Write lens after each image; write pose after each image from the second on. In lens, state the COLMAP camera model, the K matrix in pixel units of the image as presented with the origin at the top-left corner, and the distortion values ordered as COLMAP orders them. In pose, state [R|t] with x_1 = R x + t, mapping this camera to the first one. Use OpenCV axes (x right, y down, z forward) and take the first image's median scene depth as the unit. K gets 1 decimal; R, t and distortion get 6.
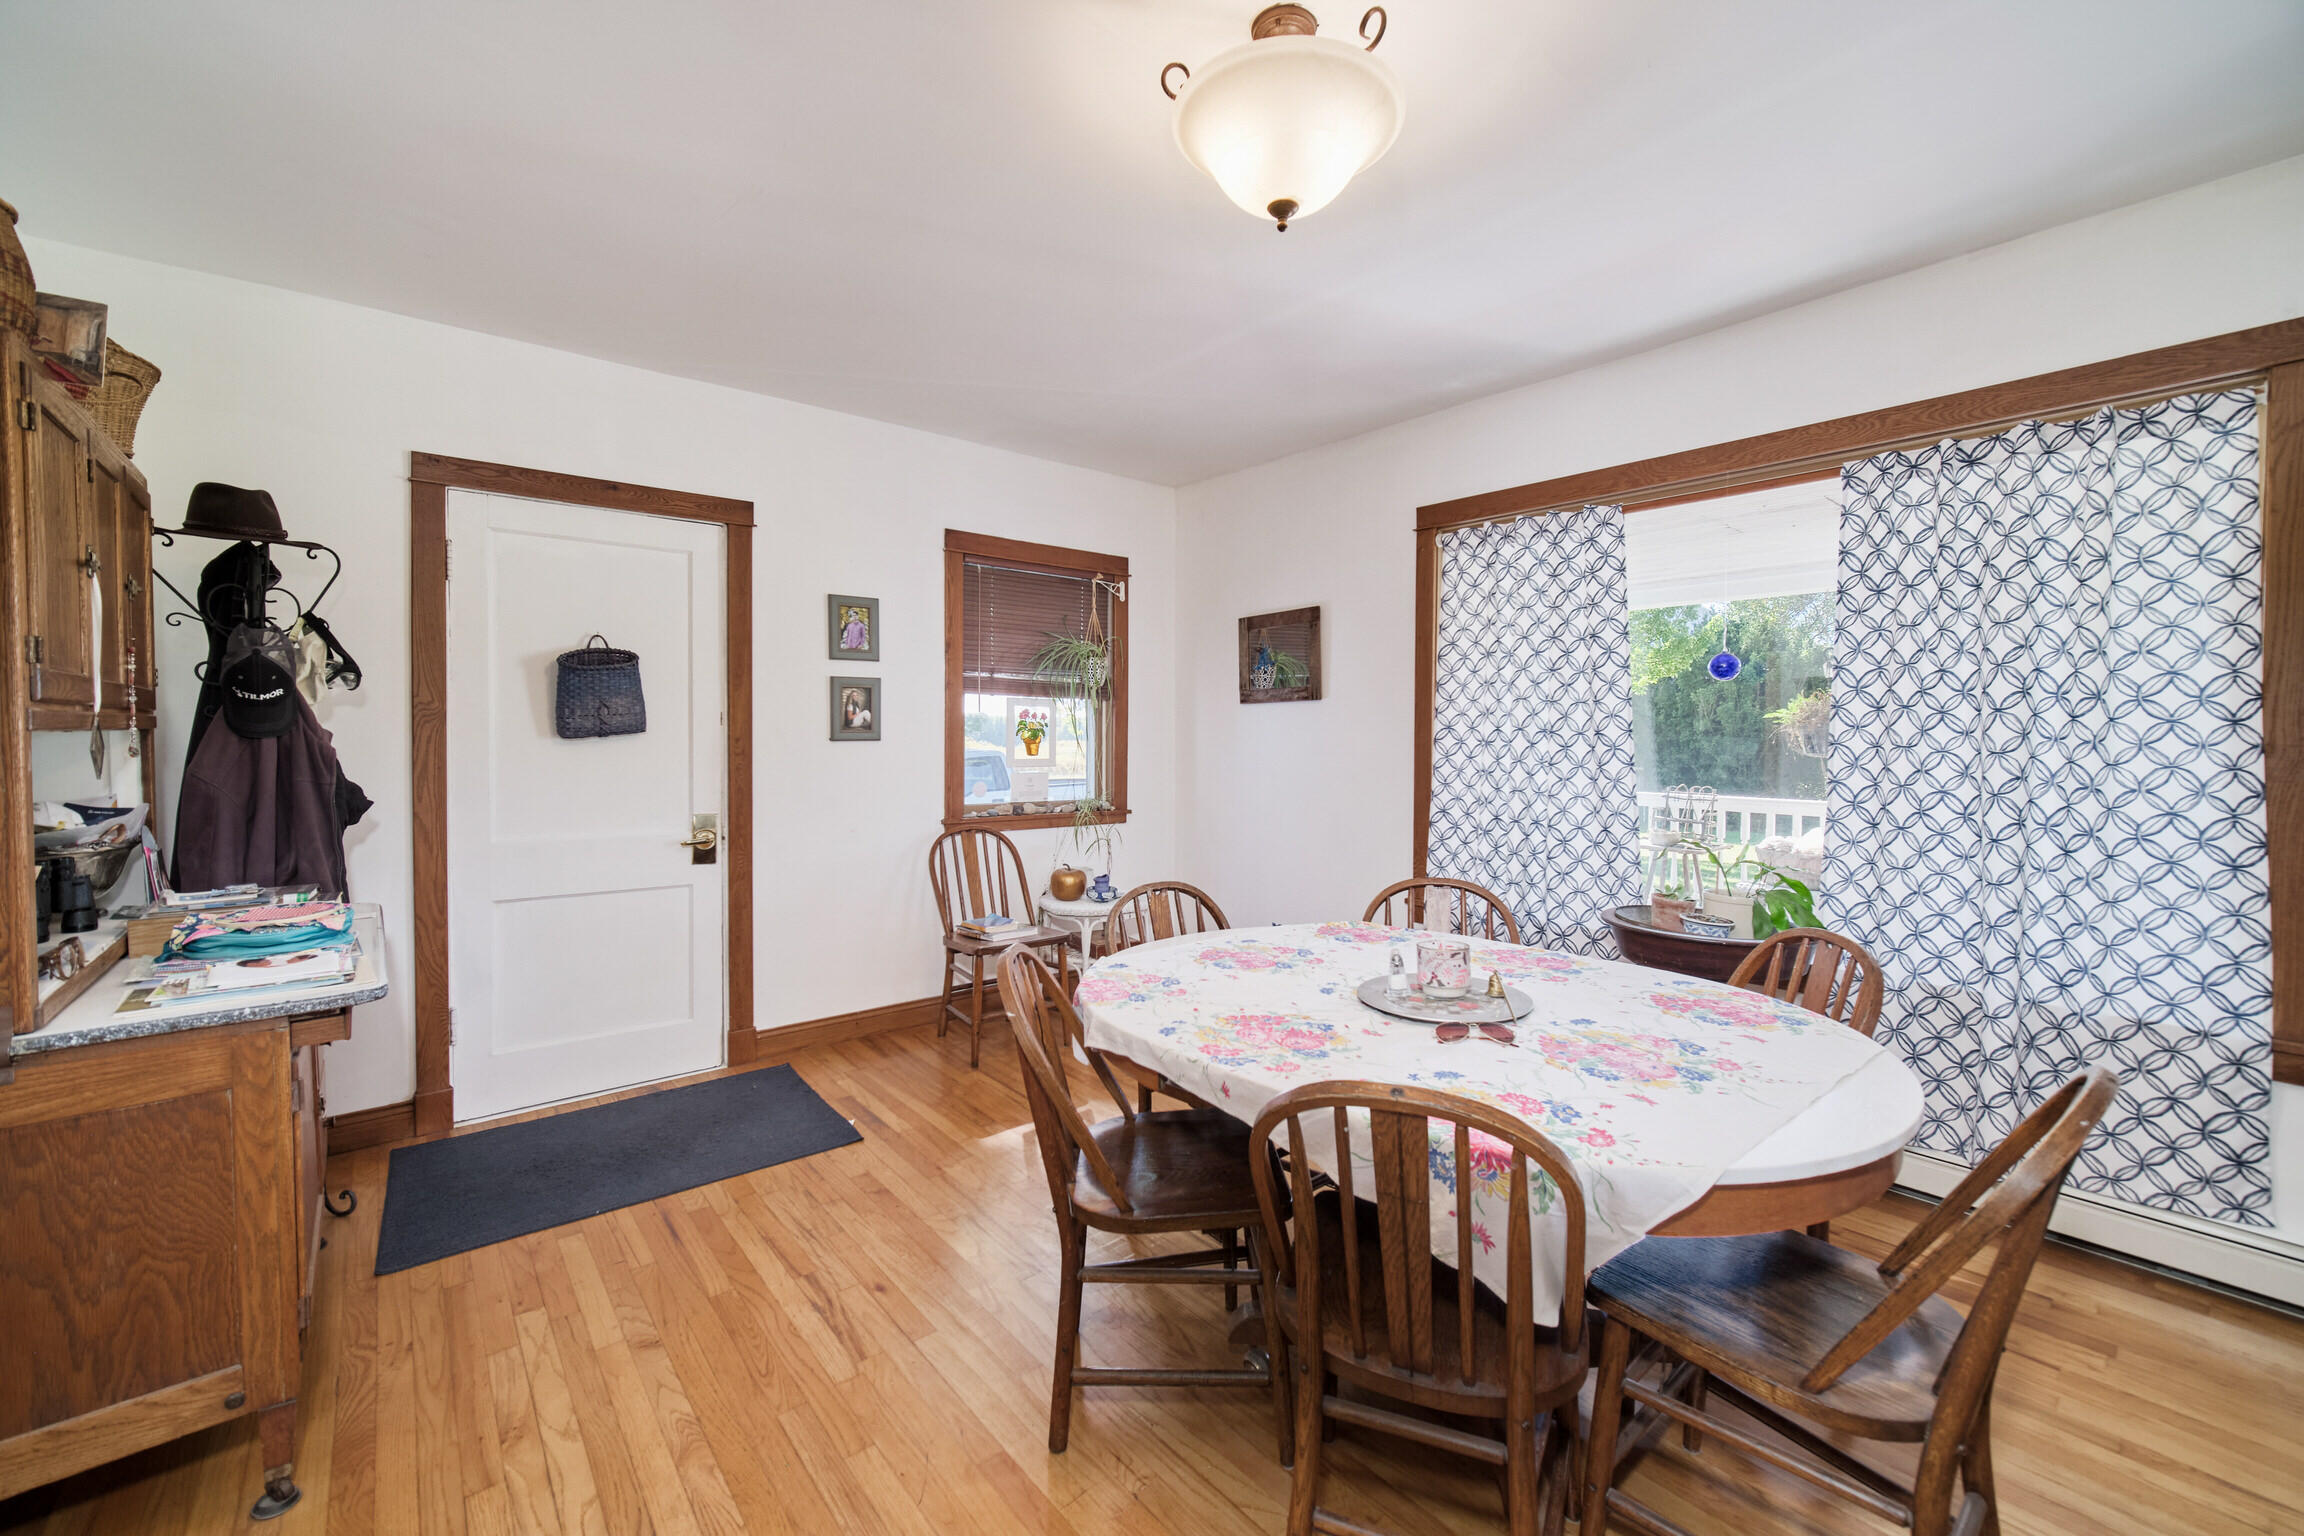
lens RADIAL K [[924.2, 0, 1154.4], [0, 924.2, 760.2], [0, 0, 1]] dist [-0.009465, 0.000147]
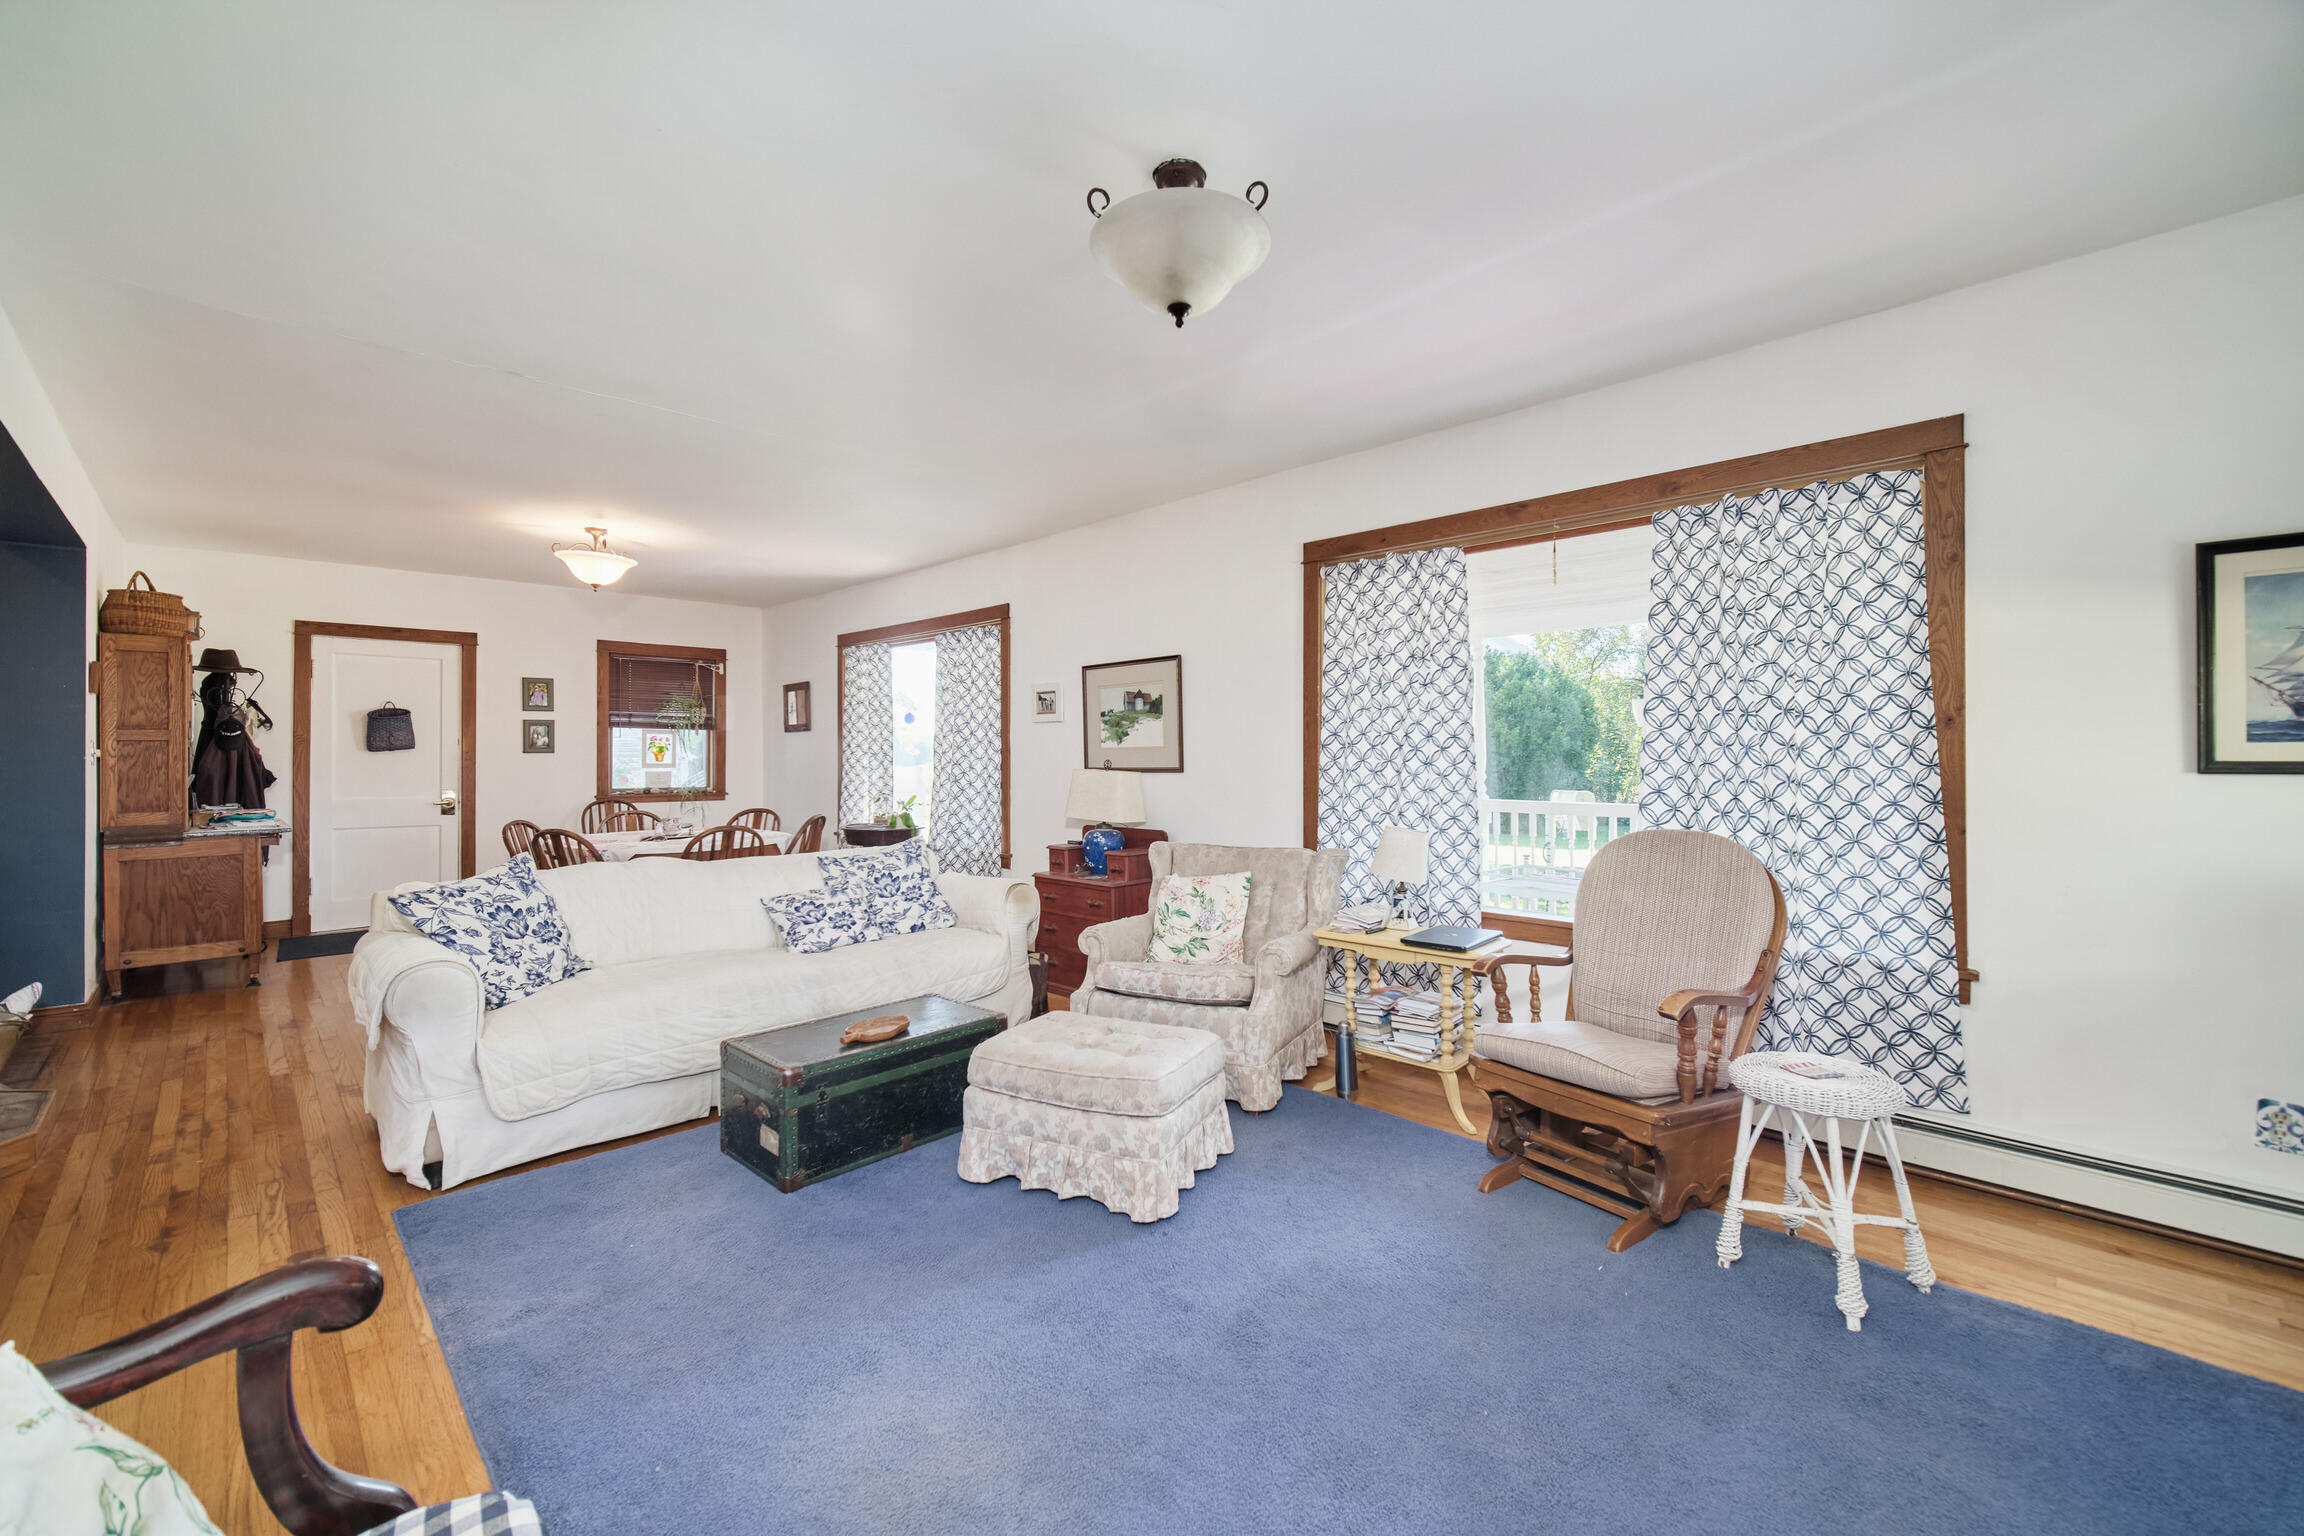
lens RADIAL K [[924.2, 0, 1154.4], [0, 924.2, 760.2], [0, 0, 1]] dist [-0.009465, 0.000147]
pose [[0.995632, -0.001336, 0.093358, 0.807614], [0.003081, 0.999823, -0.018543, 0.034609], [-0.093317, 0.018749, 0.995460, -1.070469]]
